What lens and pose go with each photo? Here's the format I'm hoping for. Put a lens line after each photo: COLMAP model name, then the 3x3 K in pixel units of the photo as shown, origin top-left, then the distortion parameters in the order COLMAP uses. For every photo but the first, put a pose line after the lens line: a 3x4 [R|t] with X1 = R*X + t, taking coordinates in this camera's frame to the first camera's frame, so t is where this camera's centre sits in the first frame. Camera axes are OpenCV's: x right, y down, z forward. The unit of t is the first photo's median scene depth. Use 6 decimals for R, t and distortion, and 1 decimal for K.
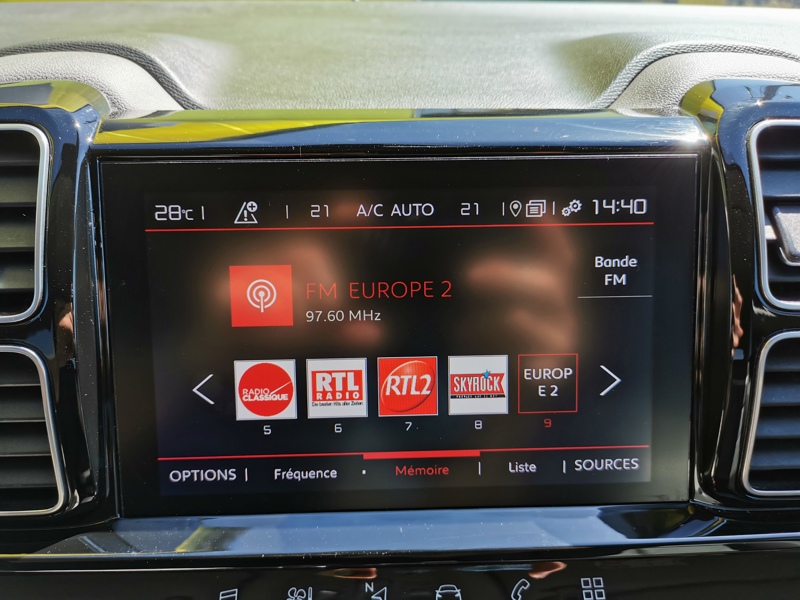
lens RADIAL K [[620.0, 0, 383.1], [0, 620.0, 305.2], [0, 0, 1]] dist [0.021325, -0.031421]
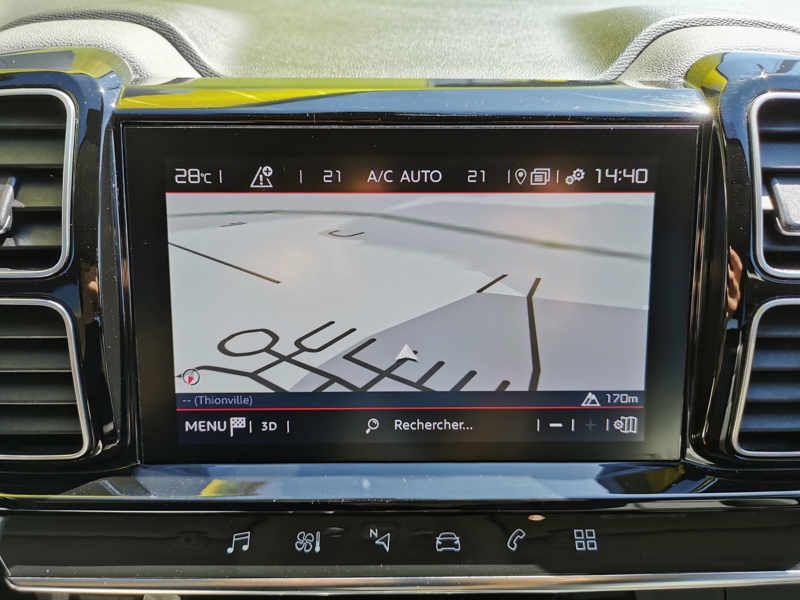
lens RADIAL K [[620.0, 0, 382.3], [0, 620.0, 304.7], [0, 0, 1]] dist [0.021325, -0.031421]
pose [[0.999679, 0.017512, -0.018326, 0.005203], [-0.016873, 0.999263, 0.034485, 0.026290], [0.018917, -0.034165, 0.999237, -0.047753]]
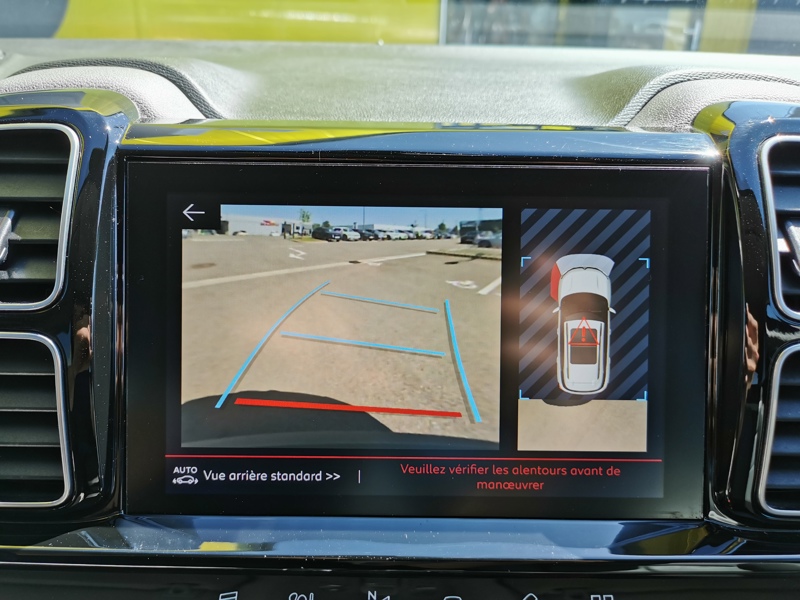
lens RADIAL K [[620.0, 0, 383.8], [0, 620.0, 308.0], [0, 0, 1]] dist [0.021325, -0.031421]
pose [[0.999220, 0.030091, -0.025566, 0.007591], [-0.031993, 0.996473, -0.077571, 0.079211], [0.023142, 0.078328, 0.996659, -0.006455]]
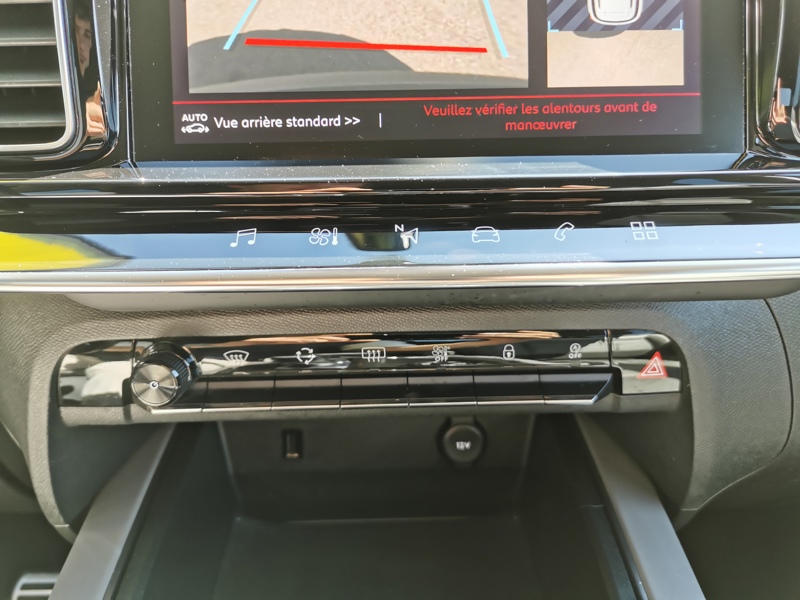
lens RADIAL K [[620.0, 0, 388.1], [0, 620.0, 304.4], [0, 0, 1]] dist [0.021325, -0.031421]
pose [[0.999863, -0.003509, -0.016174, -0.024165], [0.002628, 0.998529, -0.054165, 0.613537], [0.016341, 0.054115, 0.998401, 0.089125]]
